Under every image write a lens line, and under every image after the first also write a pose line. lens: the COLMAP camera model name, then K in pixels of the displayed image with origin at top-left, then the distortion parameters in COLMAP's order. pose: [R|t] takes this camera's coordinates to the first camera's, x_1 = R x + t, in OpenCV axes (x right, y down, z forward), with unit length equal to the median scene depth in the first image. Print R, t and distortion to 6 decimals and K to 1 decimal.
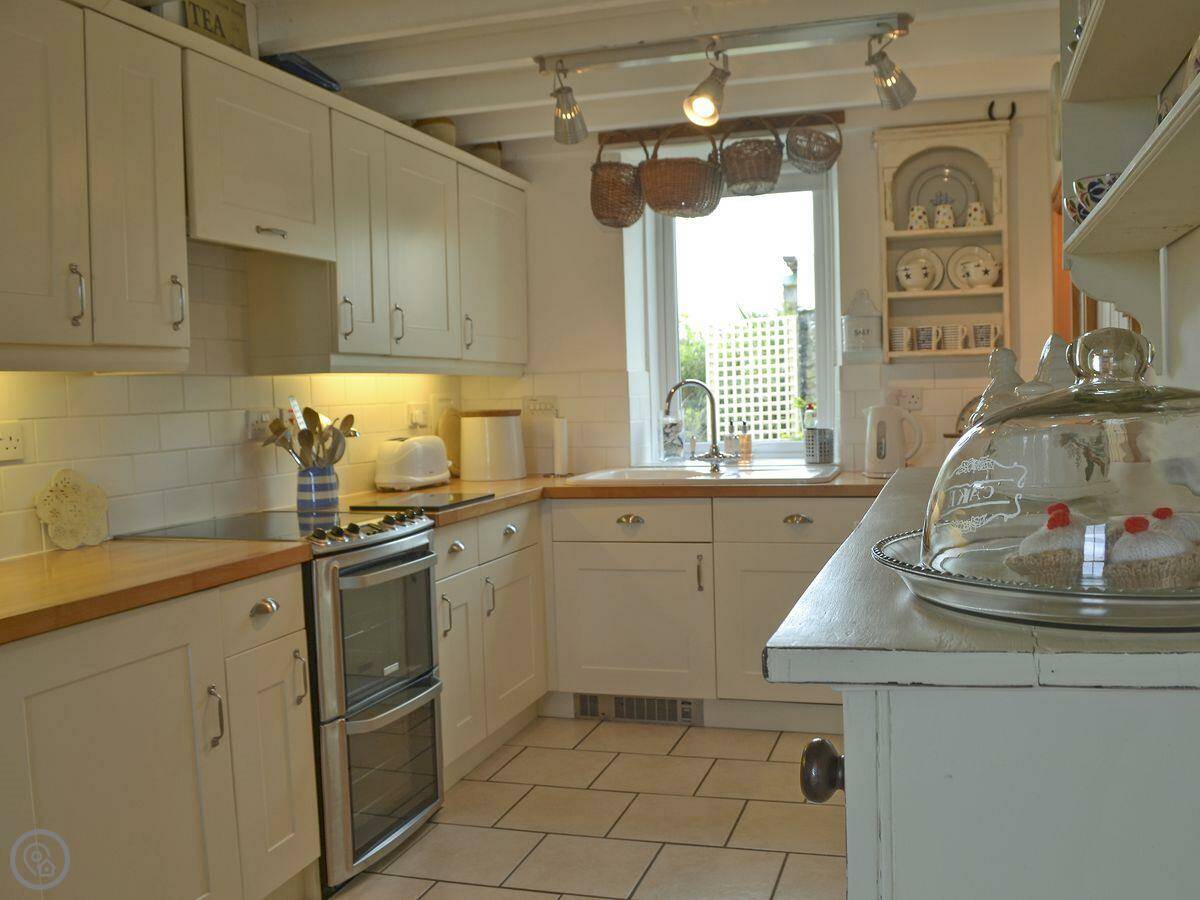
lens RADIAL K [[1072.1, 0, 637.2], [0, 1072.1, 452.1], [0, 0, 1]] dist [-0.094506, -0.005448]
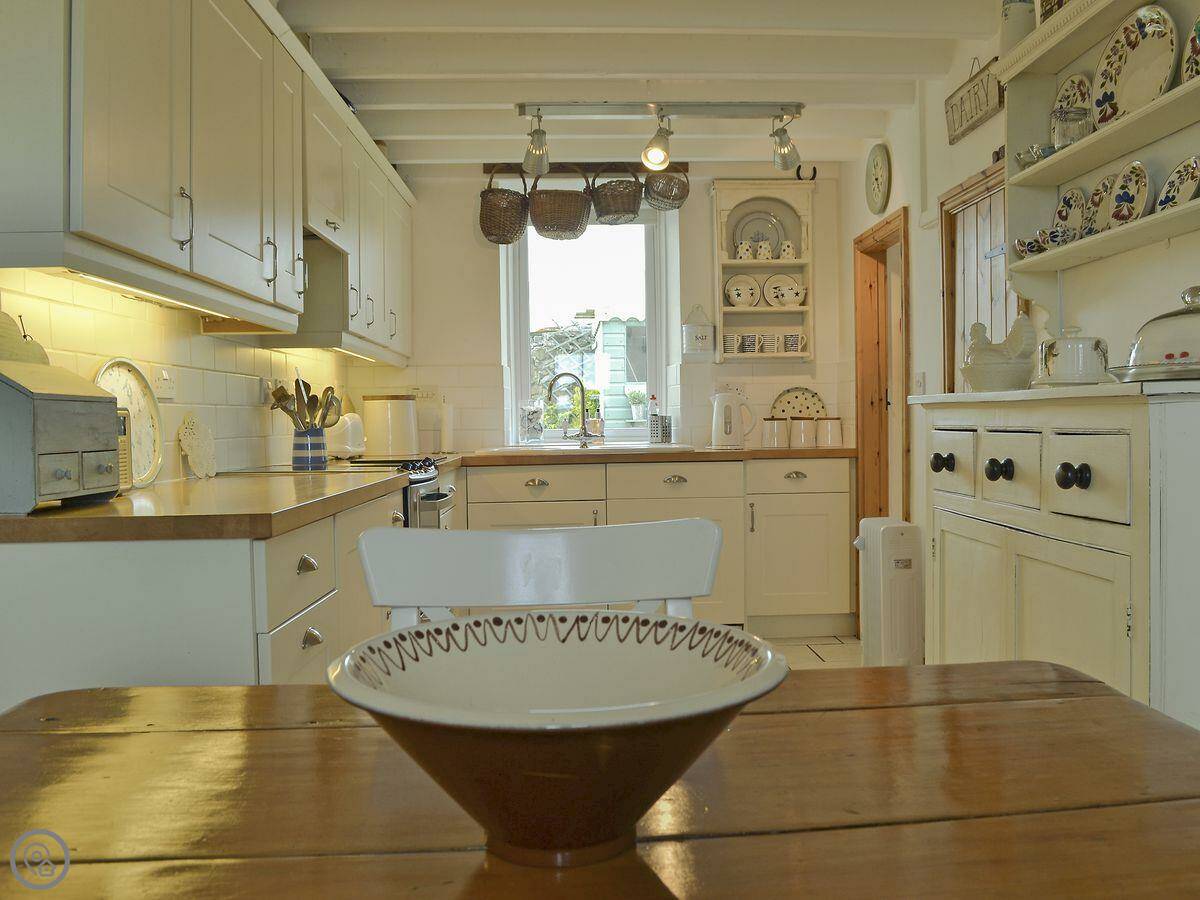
lens RADIAL K [[1072.1, 0, 637.2], [0, 1072.1, 452.1], [0, 0, 1]] dist [-0.094506, -0.005448]
pose [[0.945883, 0.004255, 0.324479, -0.281339], [0.005810, 0.999532, -0.030044, 0.063053], [-0.324455, 0.030304, 0.945416, -0.178696]]
